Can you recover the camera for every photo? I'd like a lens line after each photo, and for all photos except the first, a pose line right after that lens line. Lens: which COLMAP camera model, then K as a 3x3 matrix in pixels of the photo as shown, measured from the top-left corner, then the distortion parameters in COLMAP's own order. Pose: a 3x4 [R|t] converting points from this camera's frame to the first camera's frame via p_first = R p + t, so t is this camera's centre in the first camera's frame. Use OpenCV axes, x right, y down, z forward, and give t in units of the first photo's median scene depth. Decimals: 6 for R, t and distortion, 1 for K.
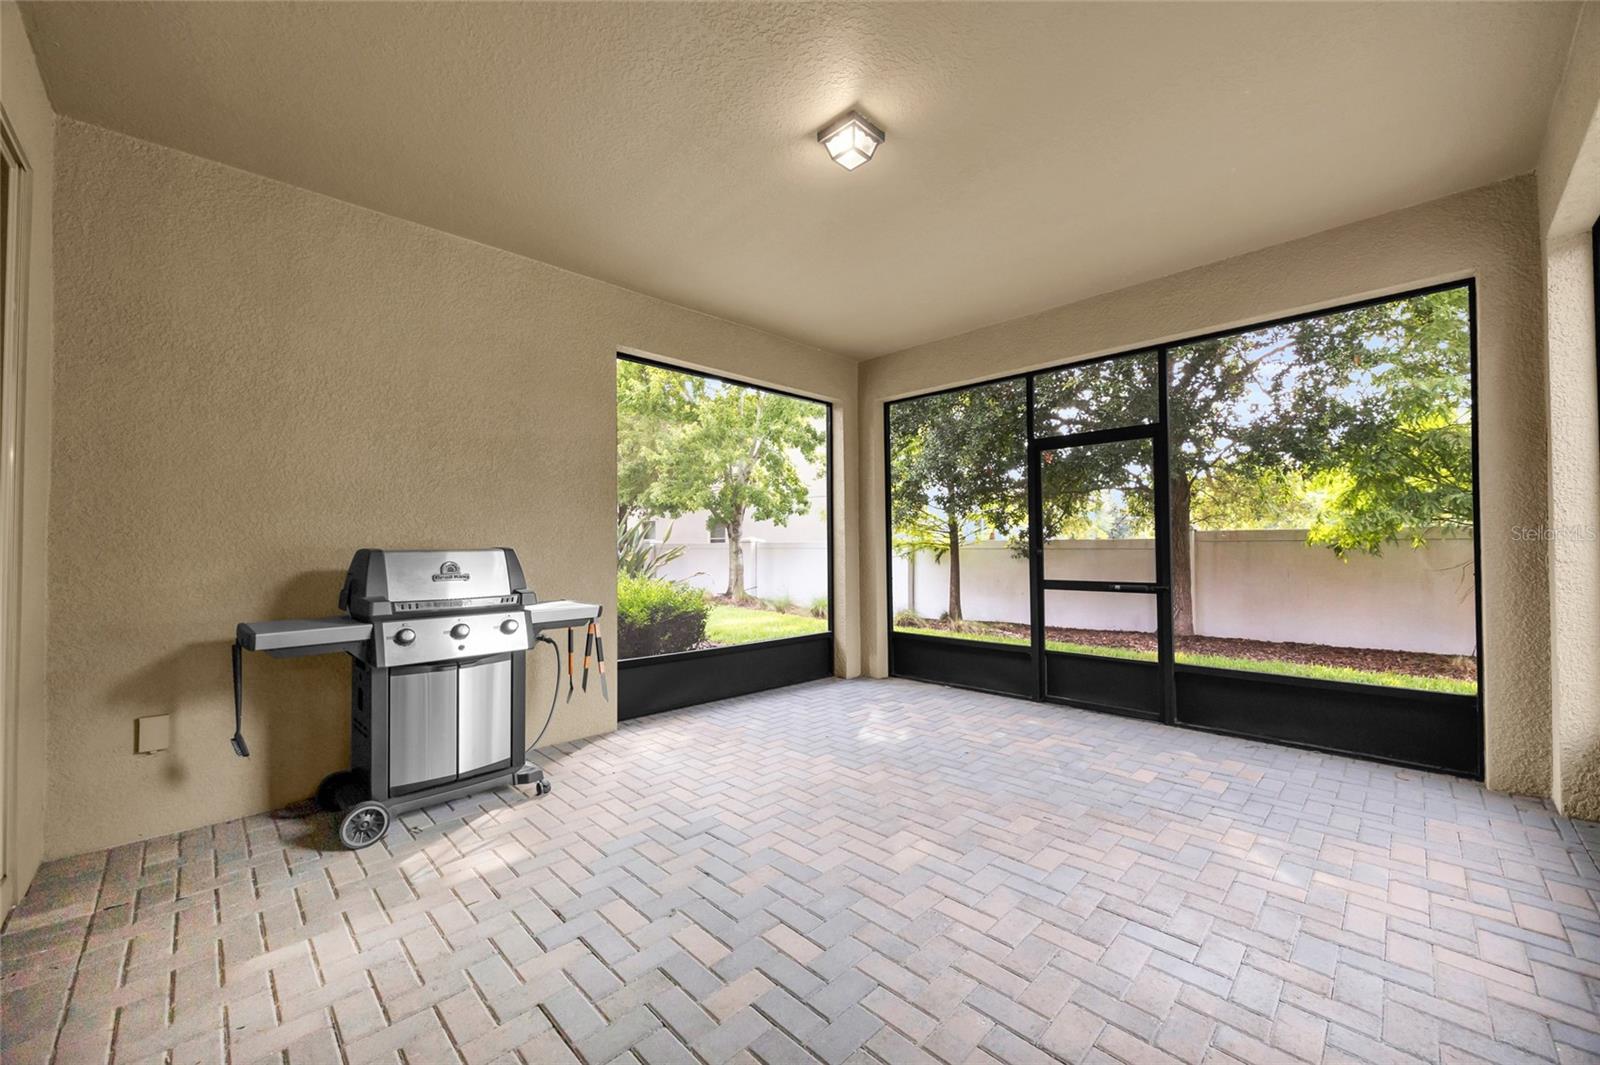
lens RADIAL K [[618.1, 0, 804.0], [0, 618.1, 535.1], [0, 0, 1]] dist [0.000257, 0.000075]
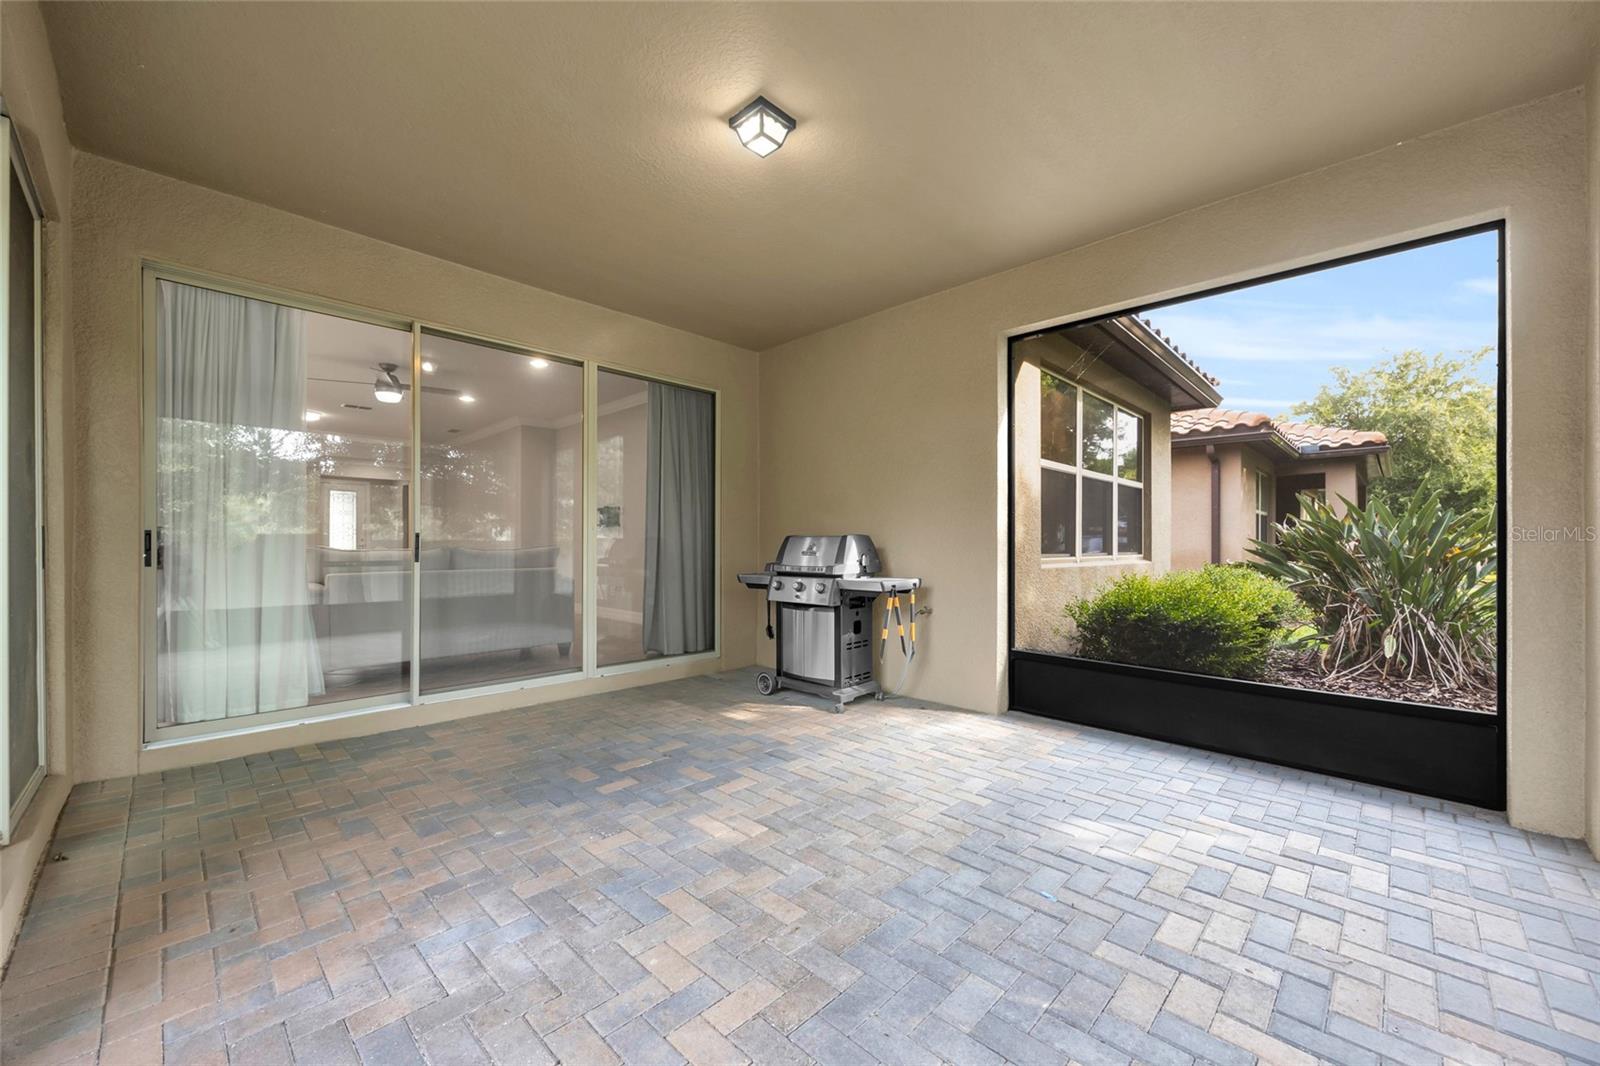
lens RADIAL K [[618.1, 0, 802.3], [0, 618.1, 538.4], [0, 0, 1]] dist [0.000257, 0.000075]
pose [[0.019204, -0.002374, -0.999813, 0.772263], [0.013530, 0.999906, -0.002115, 0.025812], [0.999724, -0.013487, 0.019234, 0.725440]]
